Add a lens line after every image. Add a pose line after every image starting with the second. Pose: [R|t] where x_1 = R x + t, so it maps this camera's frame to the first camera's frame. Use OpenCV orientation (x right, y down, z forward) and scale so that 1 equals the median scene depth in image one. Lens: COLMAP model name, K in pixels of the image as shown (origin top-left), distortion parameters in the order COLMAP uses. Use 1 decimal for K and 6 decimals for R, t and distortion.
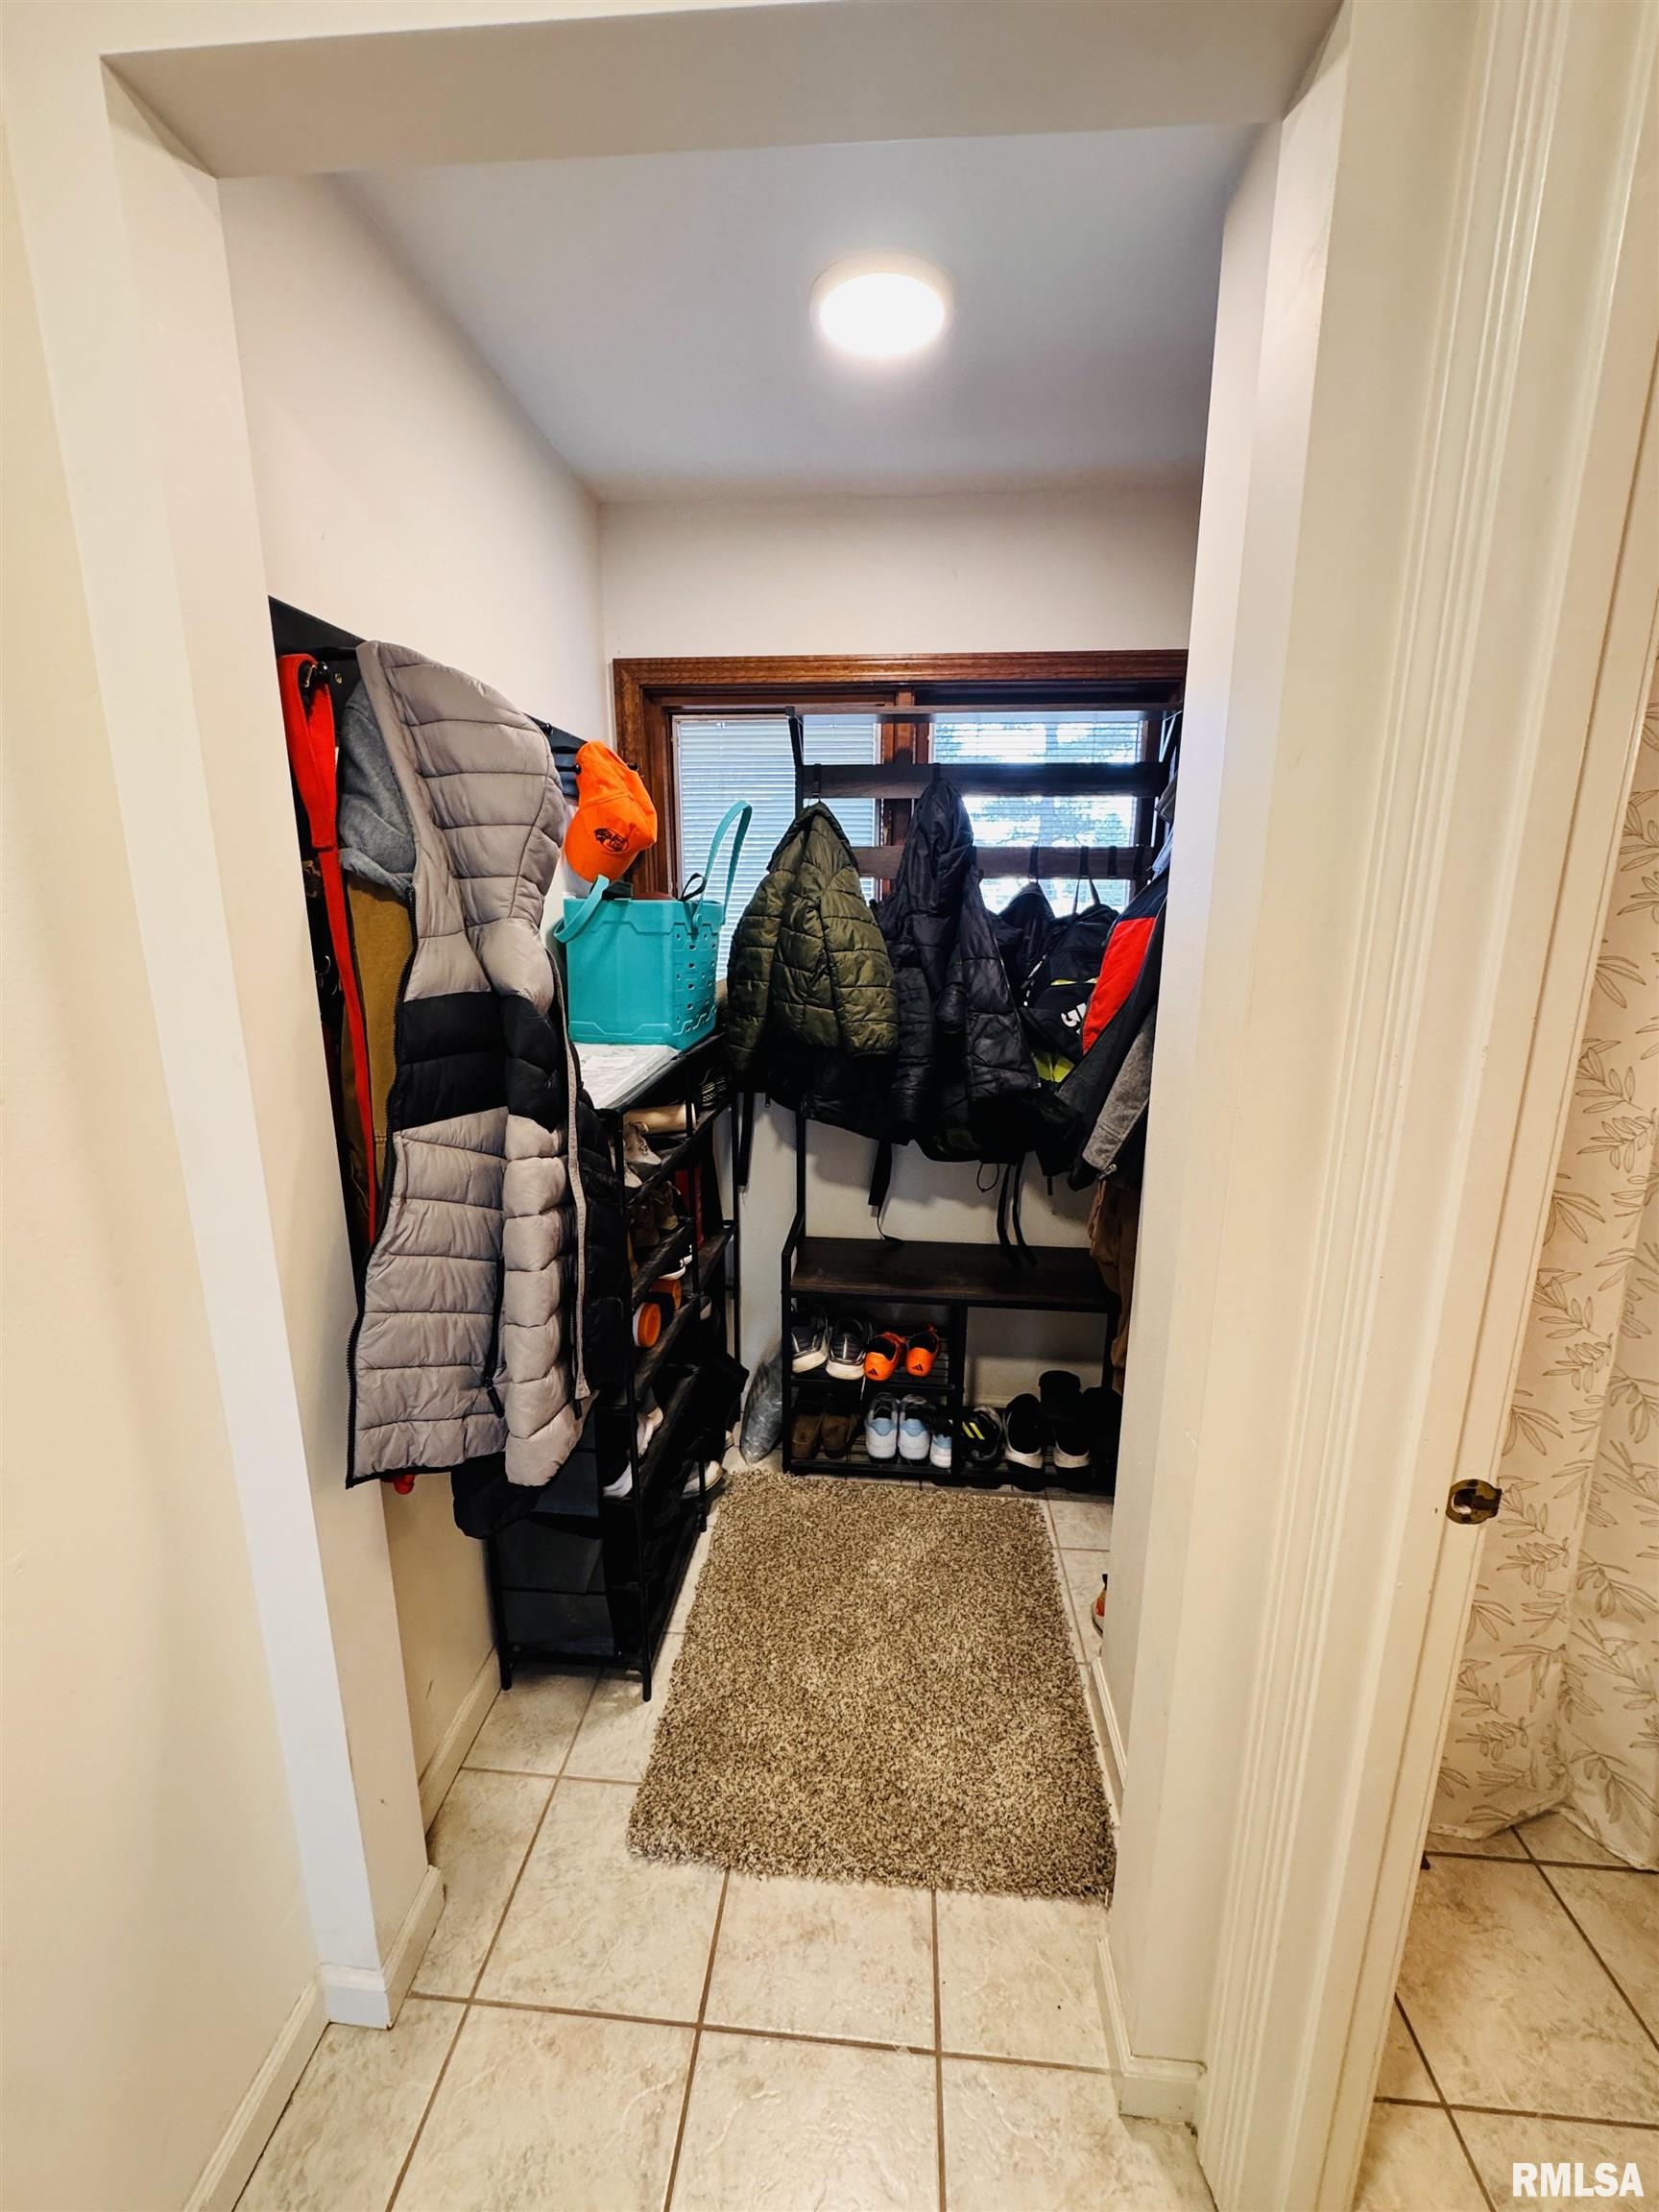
lens RADIAL K [[882.2, 0, 829.5], [0, 882.2, 1106.0], [0, 0, 1]] dist [-0.004750, 0.000967]
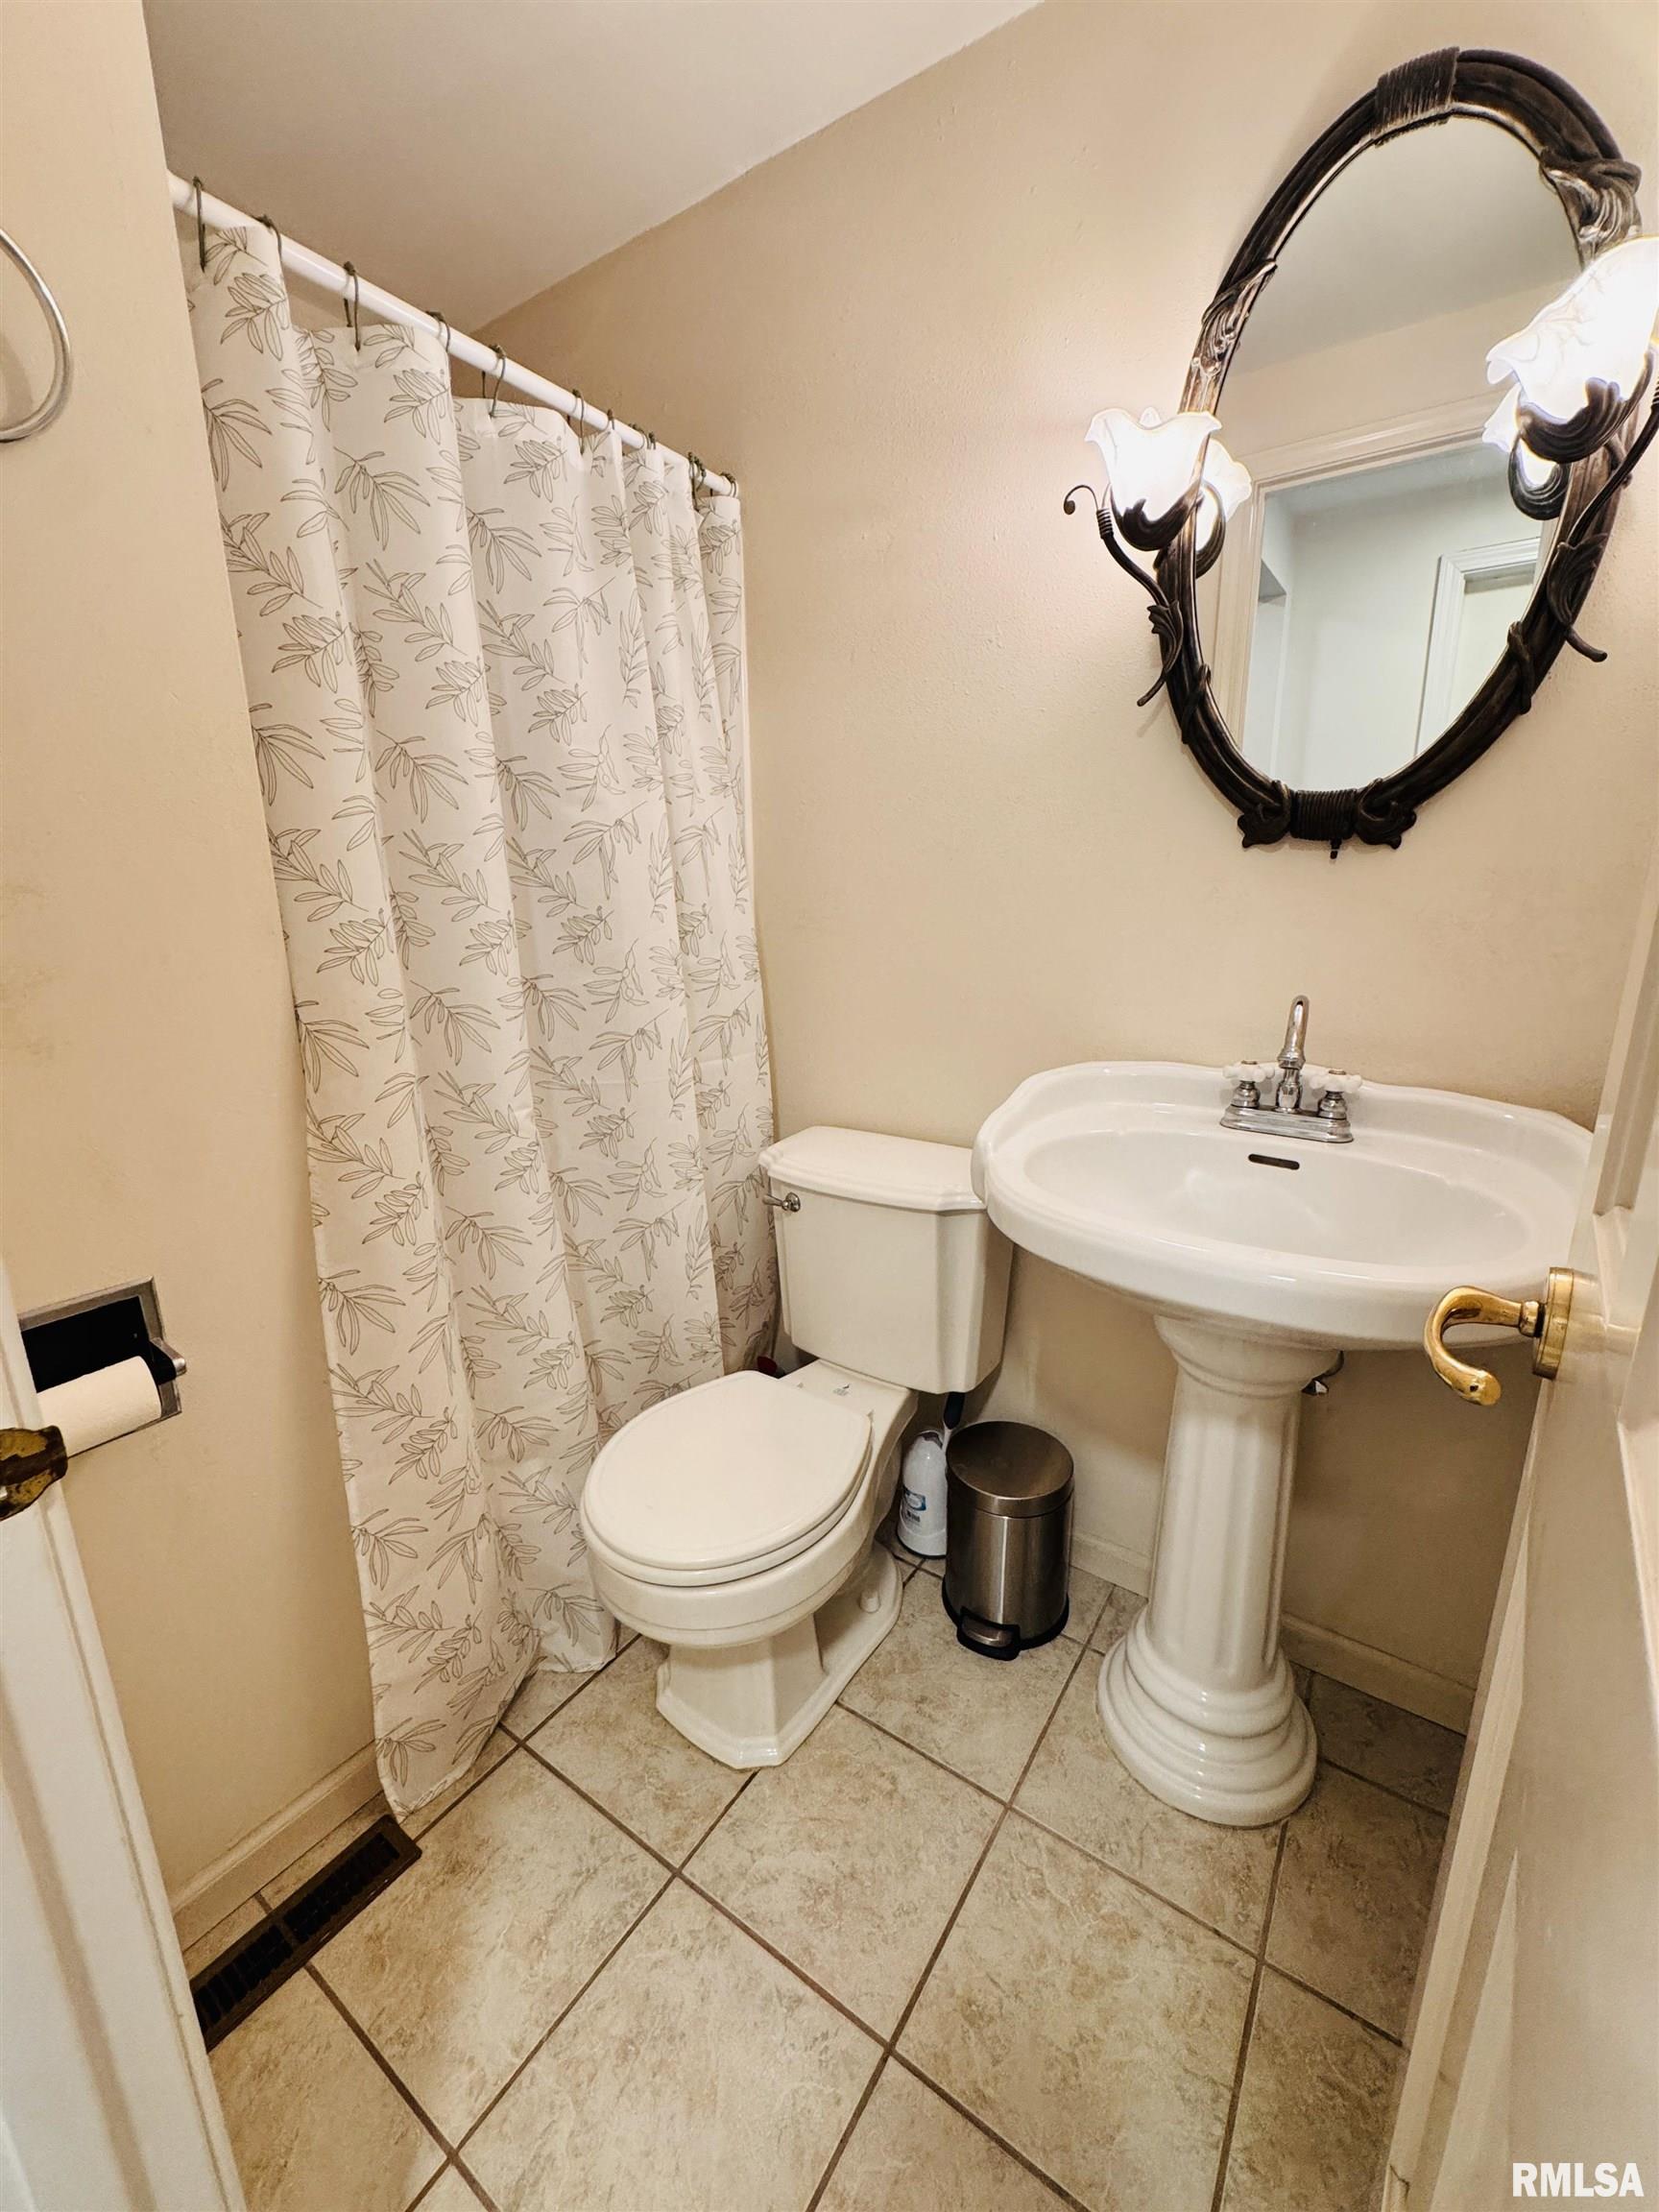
lens RADIAL K [[882.2, 0, 829.5], [0, 882.2, 1106.0], [0, 0, 1]] dist [-0.004750, 0.000967]
pose [[0.502850, -0.214559, 0.837321, 0.336790], [0.205825, 0.970560, 0.125094, 0.154550], [-0.839510, 0.109438, 0.532208, 0.153320]]
